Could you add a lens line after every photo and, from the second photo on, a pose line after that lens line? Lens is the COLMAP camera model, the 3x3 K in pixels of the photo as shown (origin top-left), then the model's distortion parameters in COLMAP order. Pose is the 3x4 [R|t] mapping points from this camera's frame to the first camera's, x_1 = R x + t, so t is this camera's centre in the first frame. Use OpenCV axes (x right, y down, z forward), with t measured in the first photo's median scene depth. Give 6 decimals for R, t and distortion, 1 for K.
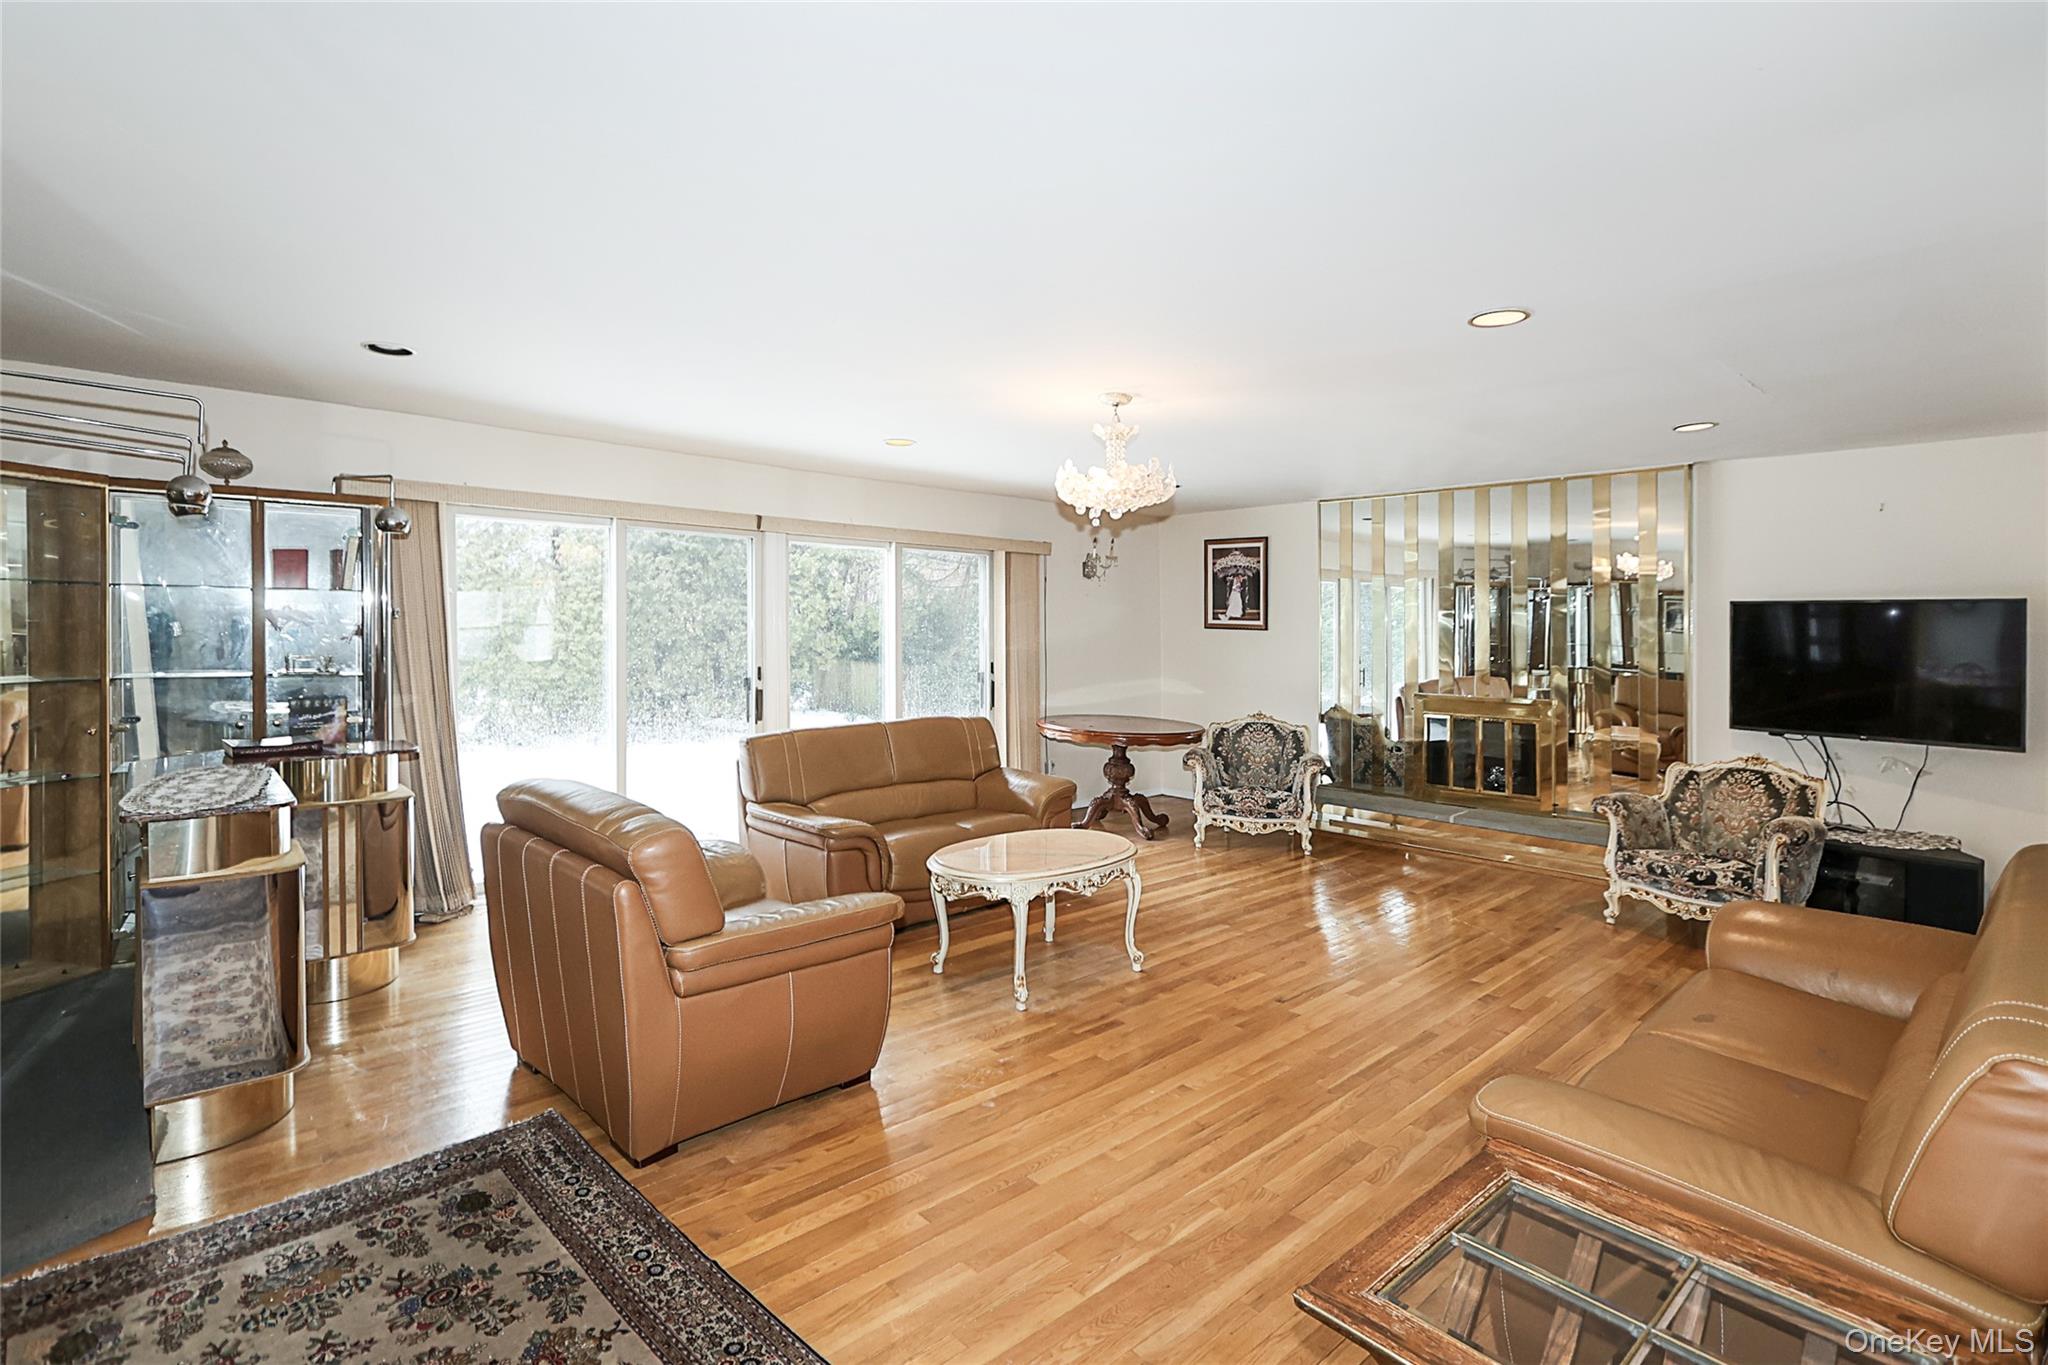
lens RADIAL K [[971.2, 0, 1025.0], [0, 971.2, 624.6], [0, 0, 1]] dist [-0.017334, -0.000611]
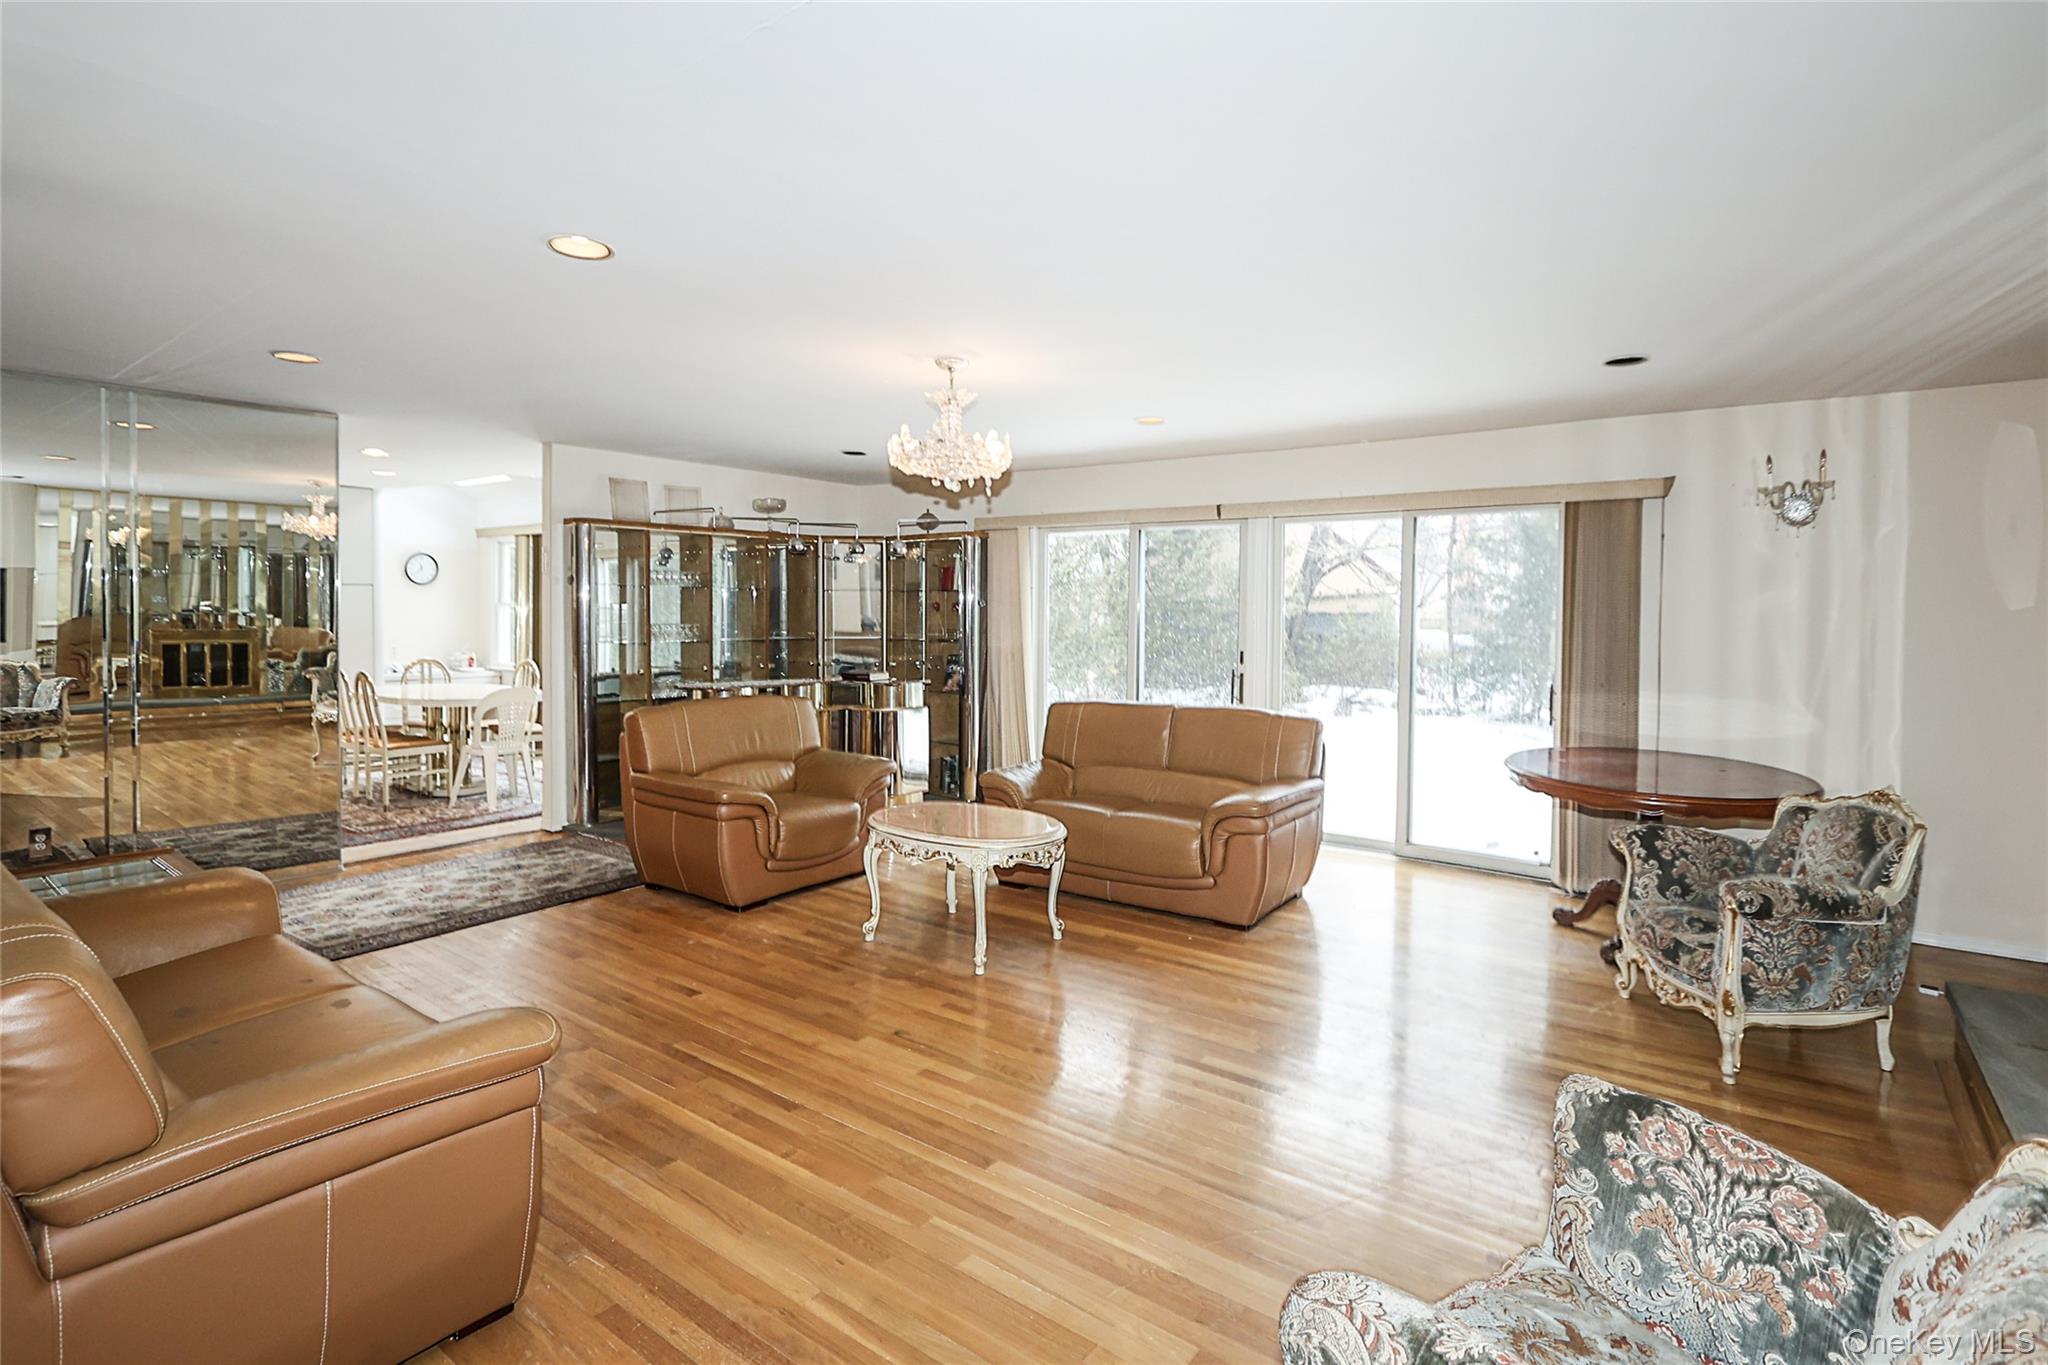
lens RADIAL K [[991.4, 0, 1072.3], [0, 991.4, 653.0], [0, 0, 1]] dist [-0.010129, -0.000126]
pose [[0.201349, 0.032971, -0.978964, 1.162033], [0.007014, 0.999359, 0.035101, 0.013642], [0.979494, -0.013934, 0.200989, 0.977752]]
